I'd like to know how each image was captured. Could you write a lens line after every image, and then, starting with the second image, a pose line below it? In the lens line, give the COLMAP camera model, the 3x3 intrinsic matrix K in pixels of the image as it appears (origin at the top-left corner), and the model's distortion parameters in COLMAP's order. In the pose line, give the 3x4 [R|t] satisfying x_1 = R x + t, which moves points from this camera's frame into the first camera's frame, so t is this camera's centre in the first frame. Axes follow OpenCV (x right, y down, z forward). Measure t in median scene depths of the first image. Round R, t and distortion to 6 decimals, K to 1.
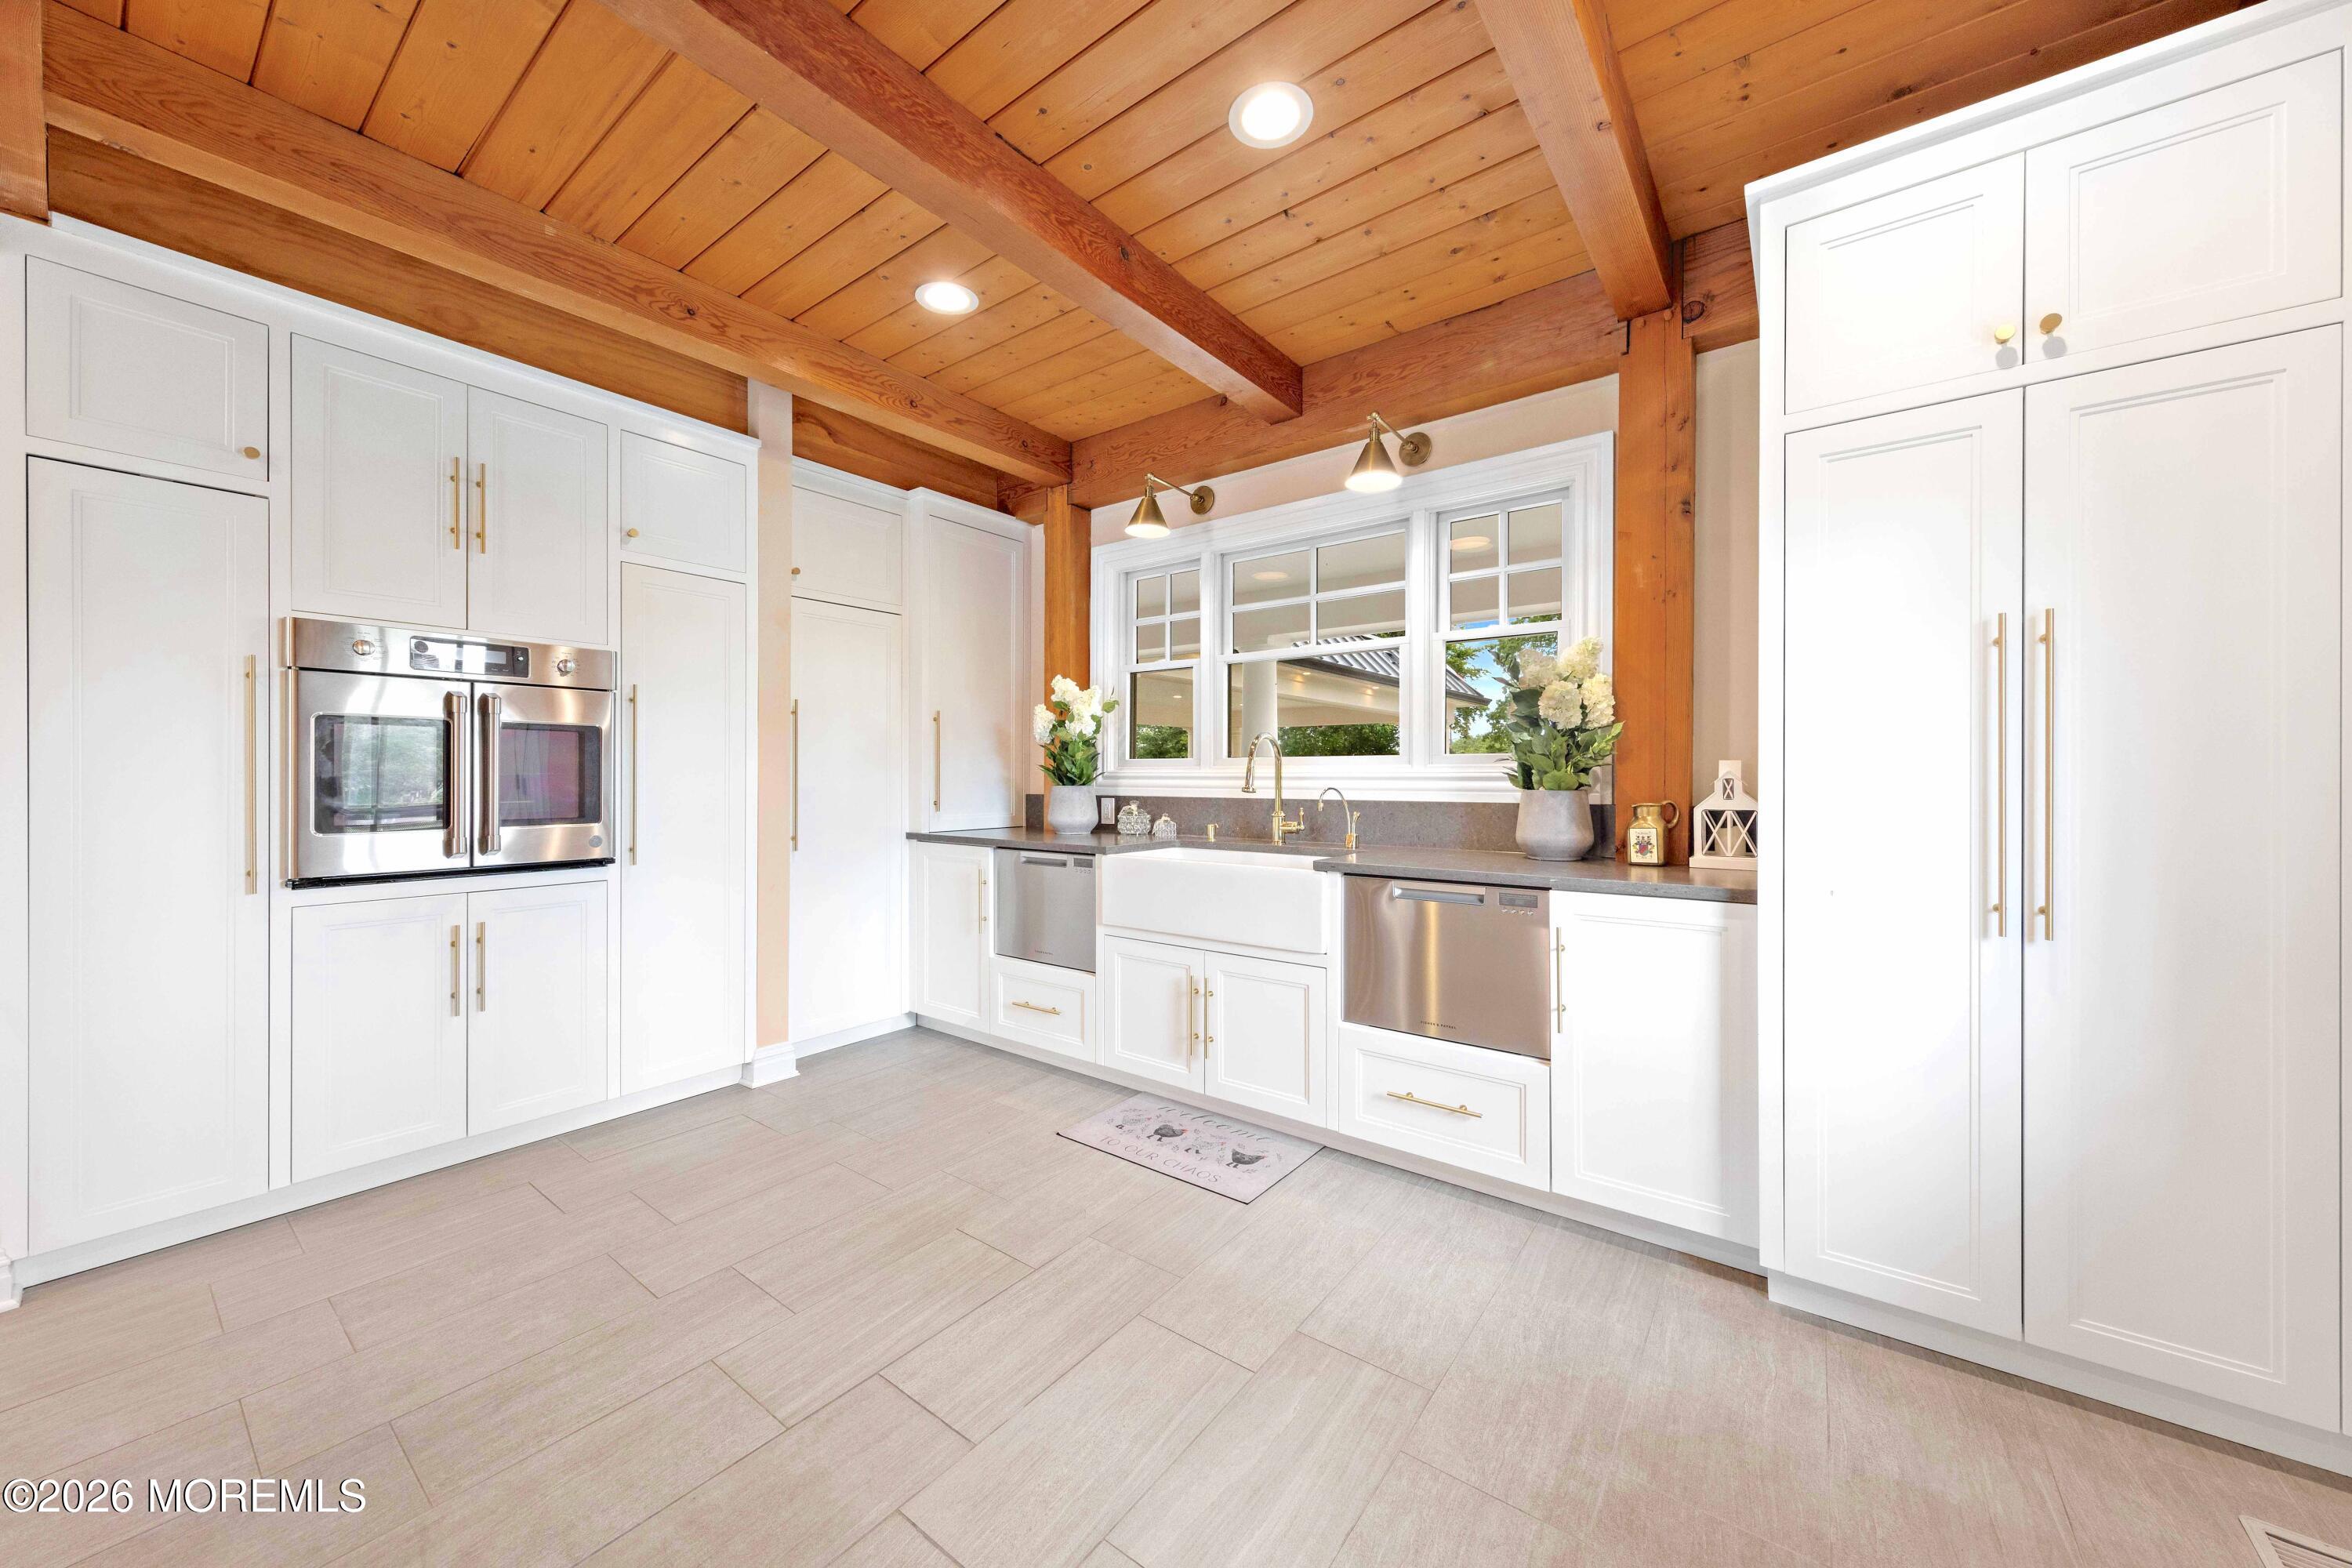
lens RADIAL K [[848.4, 0, 1195.4], [0, 848.4, 787.2], [0, 0, 1]] dist [0.001314, -0.000139]
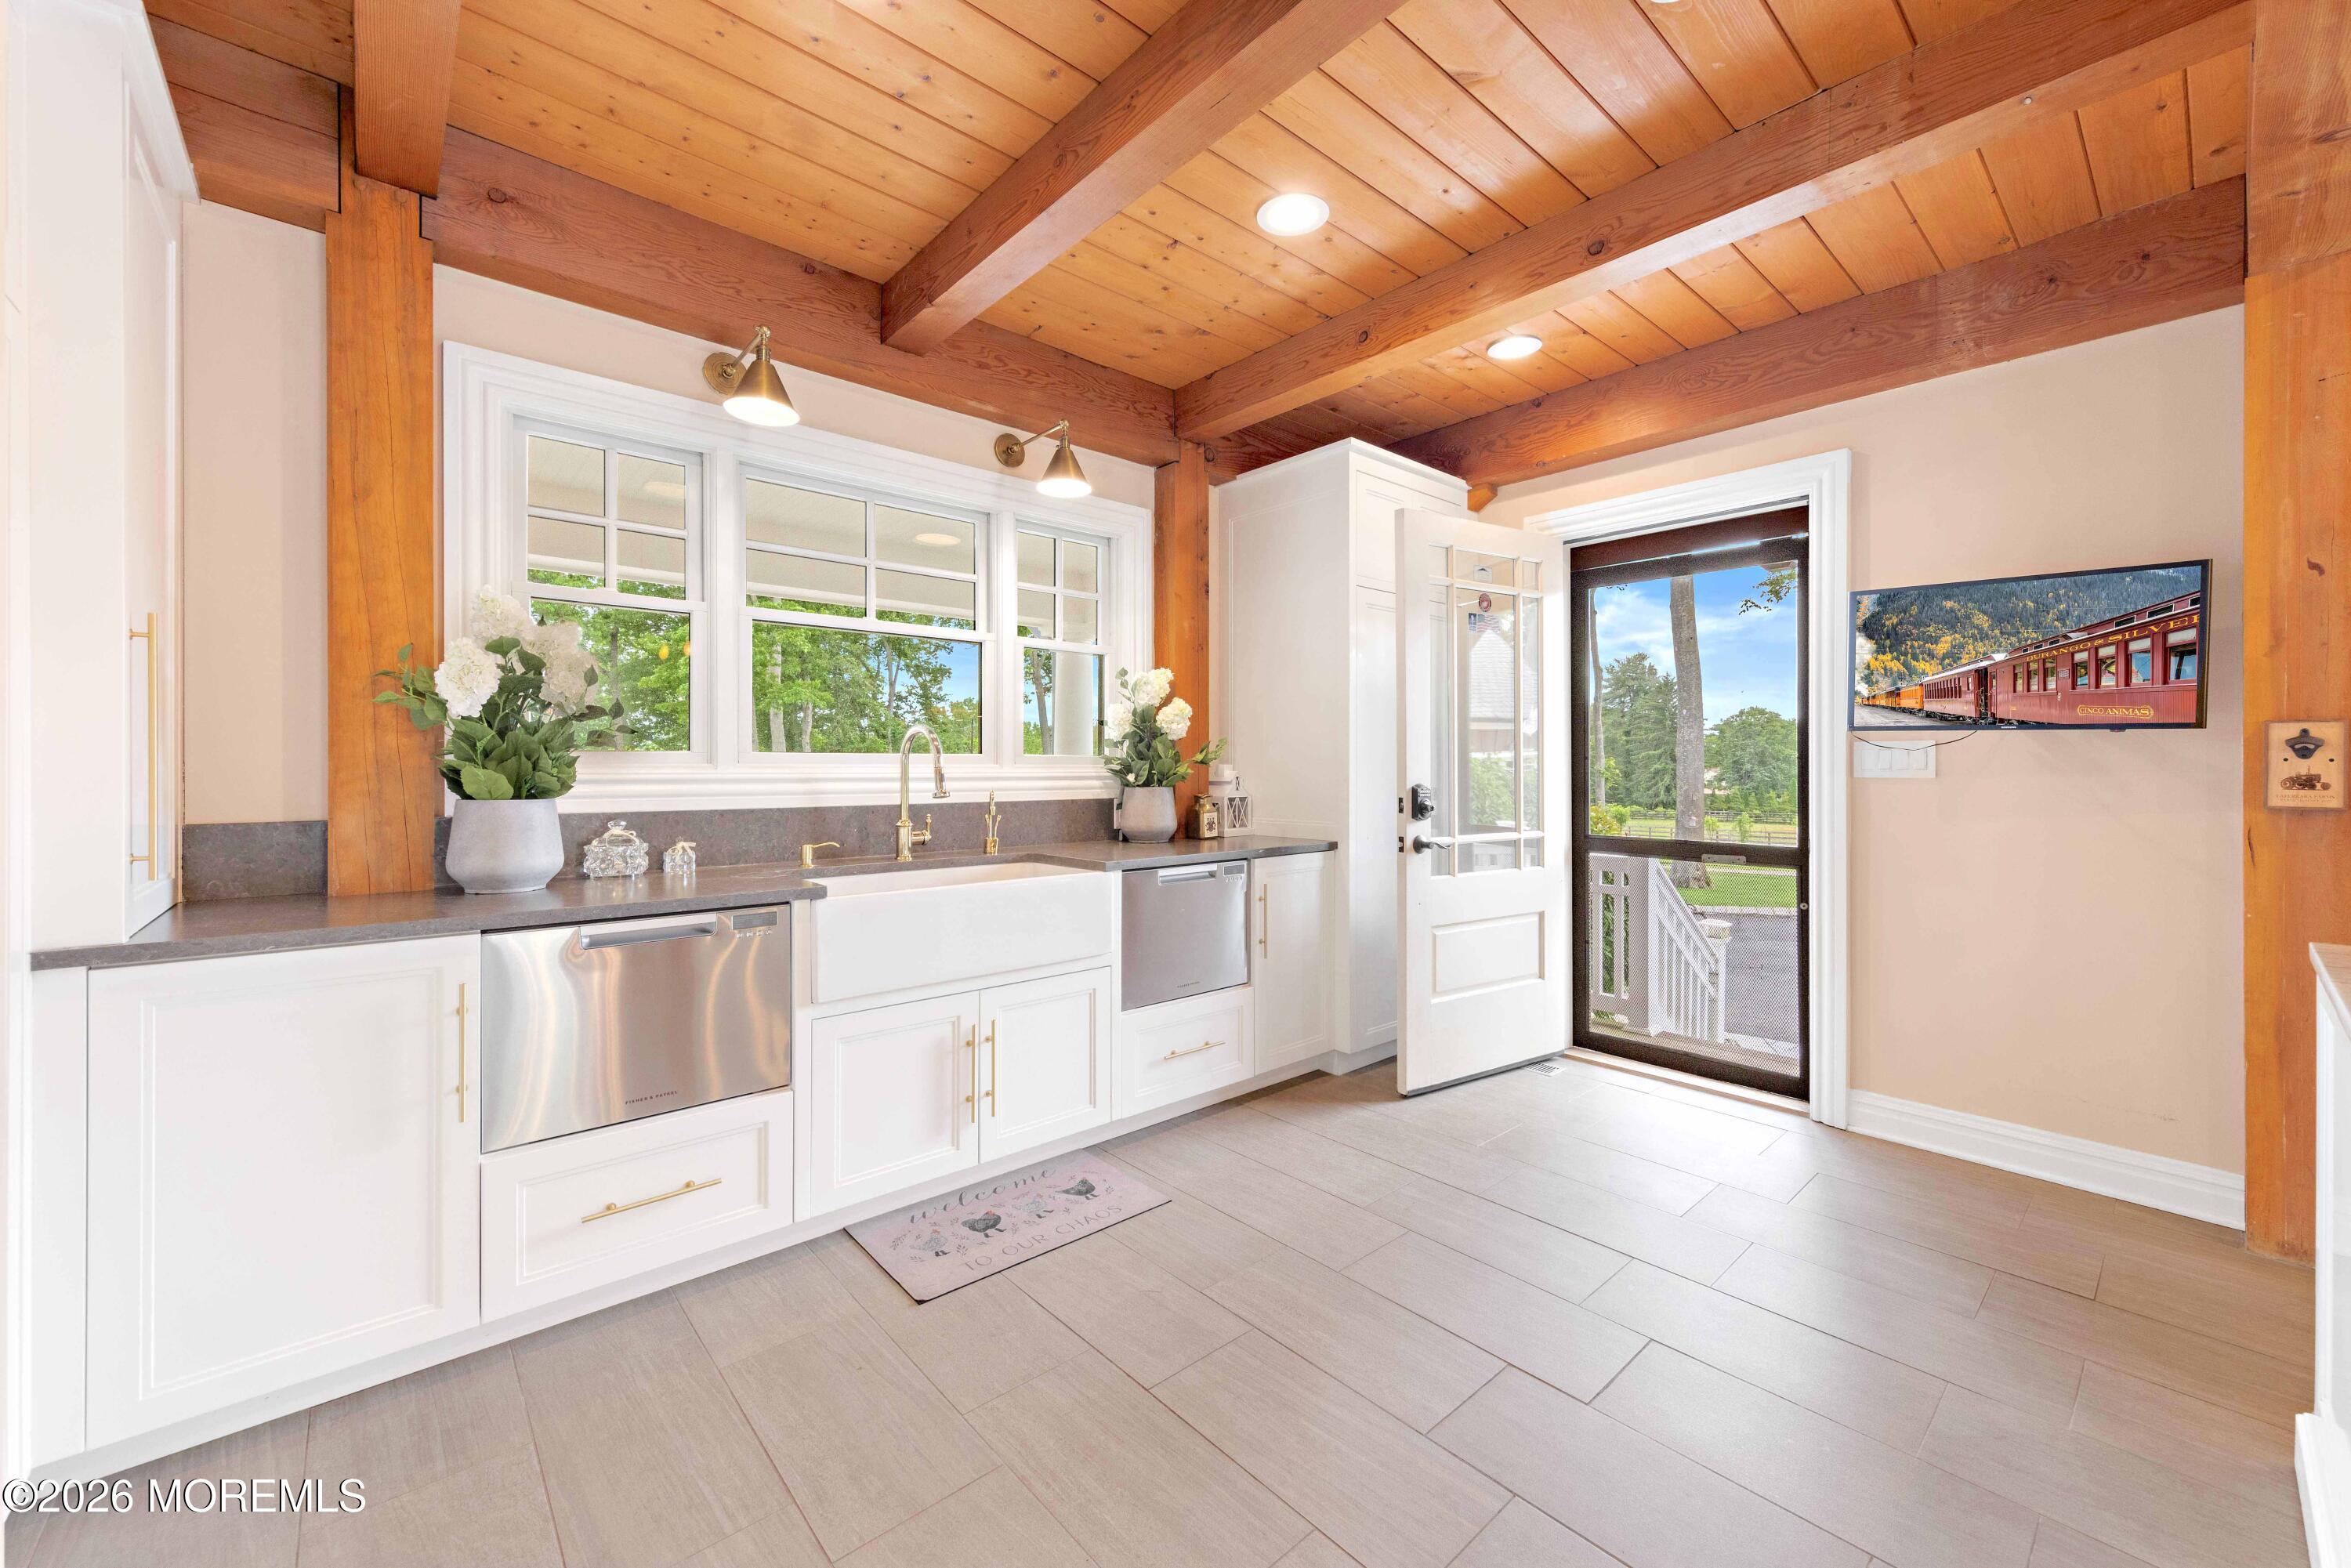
lens RADIAL K [[929.3, 0, 1175.5], [0, 929.3, 784.0], [0, 0, 1]] dist [-0.002182, 0.000059]
pose [[0.189517, -0.012609, 0.981796, -0.824149], [0.017208, 0.999807, 0.009518, -0.011557], [-0.981727, 0.015091, 0.189697, 0.631420]]
